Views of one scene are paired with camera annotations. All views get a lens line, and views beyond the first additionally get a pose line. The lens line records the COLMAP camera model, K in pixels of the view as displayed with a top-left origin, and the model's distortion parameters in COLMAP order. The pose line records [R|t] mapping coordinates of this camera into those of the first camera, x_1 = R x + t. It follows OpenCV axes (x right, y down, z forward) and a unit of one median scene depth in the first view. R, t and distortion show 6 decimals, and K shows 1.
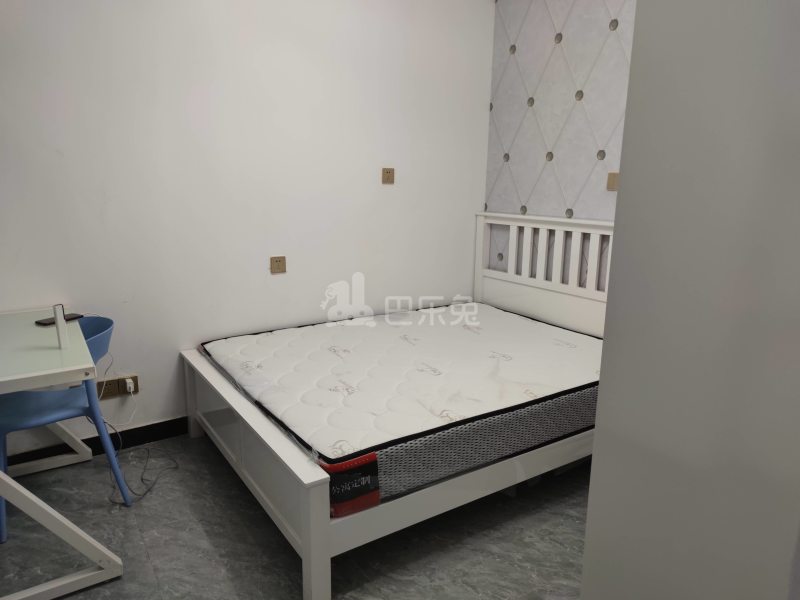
lens RADIAL K [[559.4, 0, 400.9], [0, 559.4, 298.4], [0, 0, 1]] dist [0.016972, -0.002360]
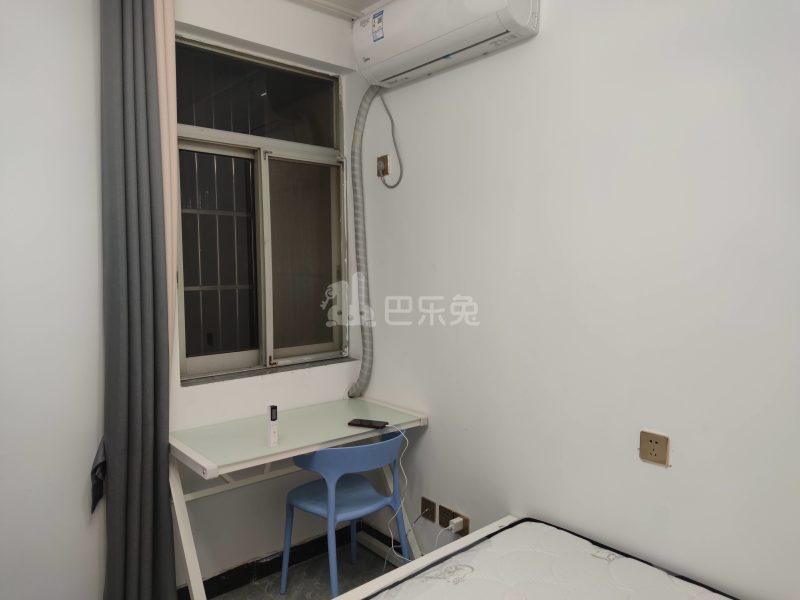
lens RADIAL K [[559.4, 0, 400.2], [0, 559.4, 300.3], [0, 0, 1]] dist [0.016972, -0.002360]
pose [[0.120180, 0.052326, -0.991372, 0.267990], [-0.214081, 0.976481, 0.025588, -0.145188], [0.969395, 0.209159, 0.128556, 0.570908]]
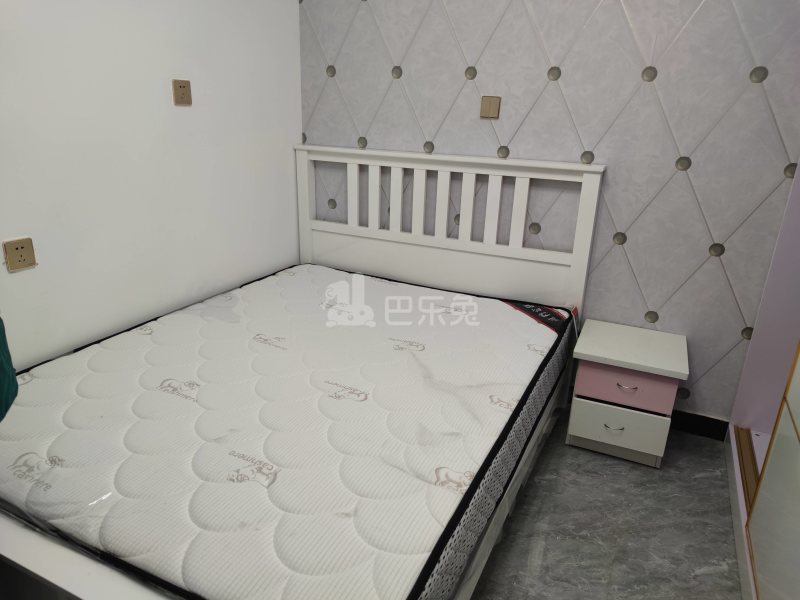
lens RADIAL K [[559.4, 0, 402.2], [0, 559.4, 300.1], [0, 0, 1]] dist [0.016972, -0.002360]
pose [[0.864514, -0.152603, 0.478882, -0.146139], [0.085692, 0.983595, 0.158739, -0.062777], [-0.495250, -0.096195, 0.863408, 0.283666]]
